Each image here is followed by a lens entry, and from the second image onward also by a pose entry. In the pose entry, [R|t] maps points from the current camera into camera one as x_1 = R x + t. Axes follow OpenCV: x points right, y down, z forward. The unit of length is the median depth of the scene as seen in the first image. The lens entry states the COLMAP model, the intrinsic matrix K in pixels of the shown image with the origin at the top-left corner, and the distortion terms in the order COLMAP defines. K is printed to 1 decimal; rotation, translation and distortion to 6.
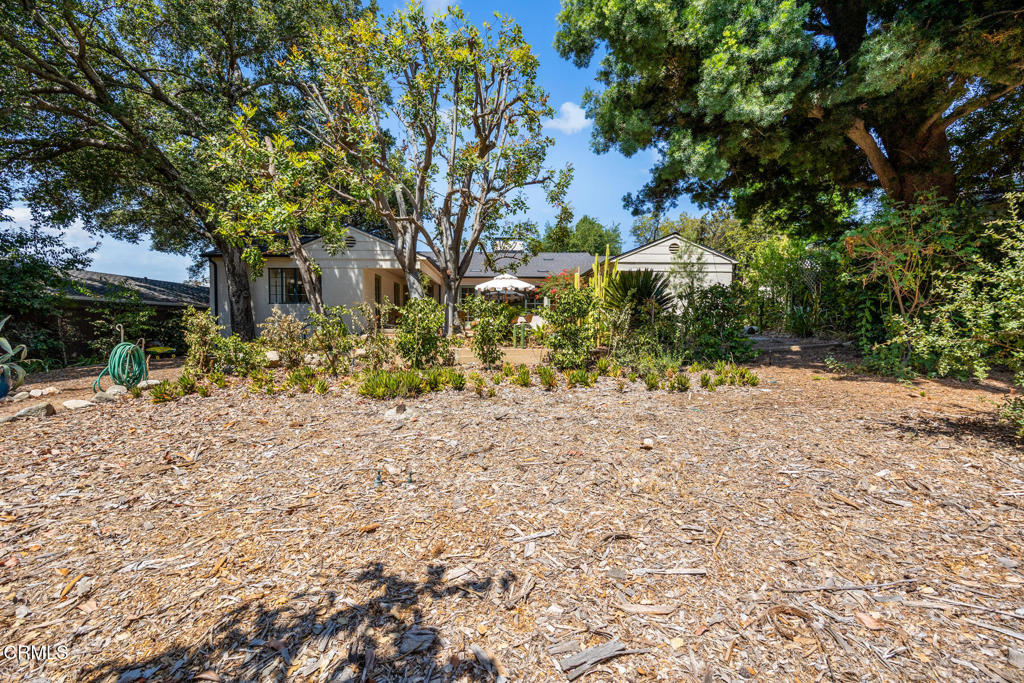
lens RADIAL K [[390.9, 0, 512.0], [0, 390.9, 341.5], [0, 0, 1]] dist [-0.005629, 0.000119]
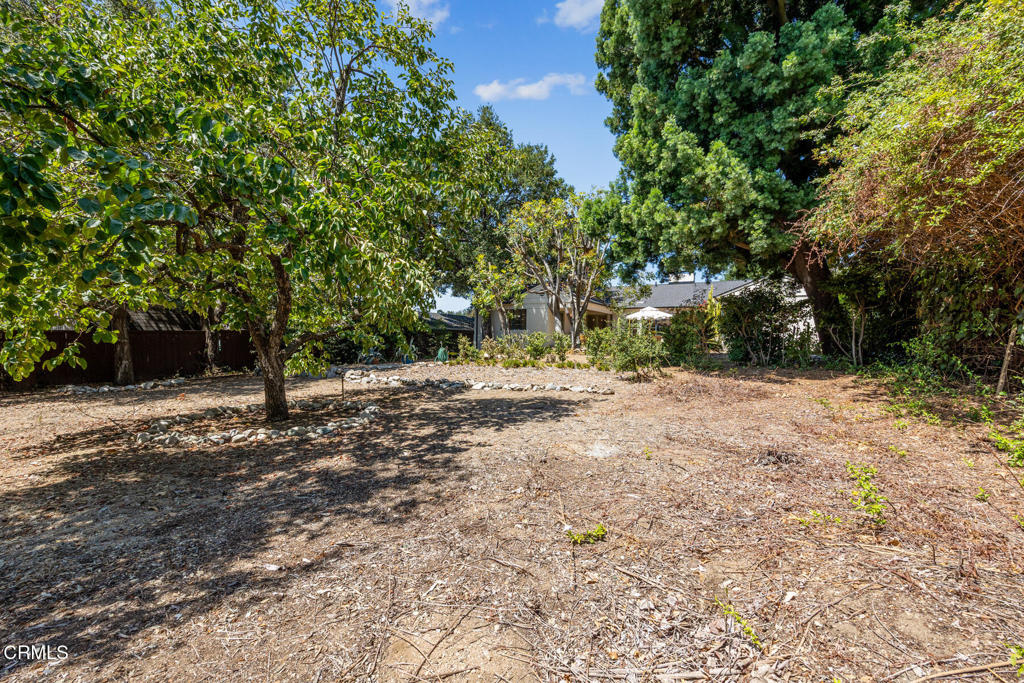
lens RADIAL K [[390.9, 0, 512.0], [0, 390.9, 341.5], [0, 0, 1]] dist [-0.005629, 0.000119]
pose [[0.830855, 0.008283, -0.556427, 0.871282], [-0.029857, 0.999113, -0.029710, 0.022265], [0.555687, 0.041298, 0.830365, -0.935045]]
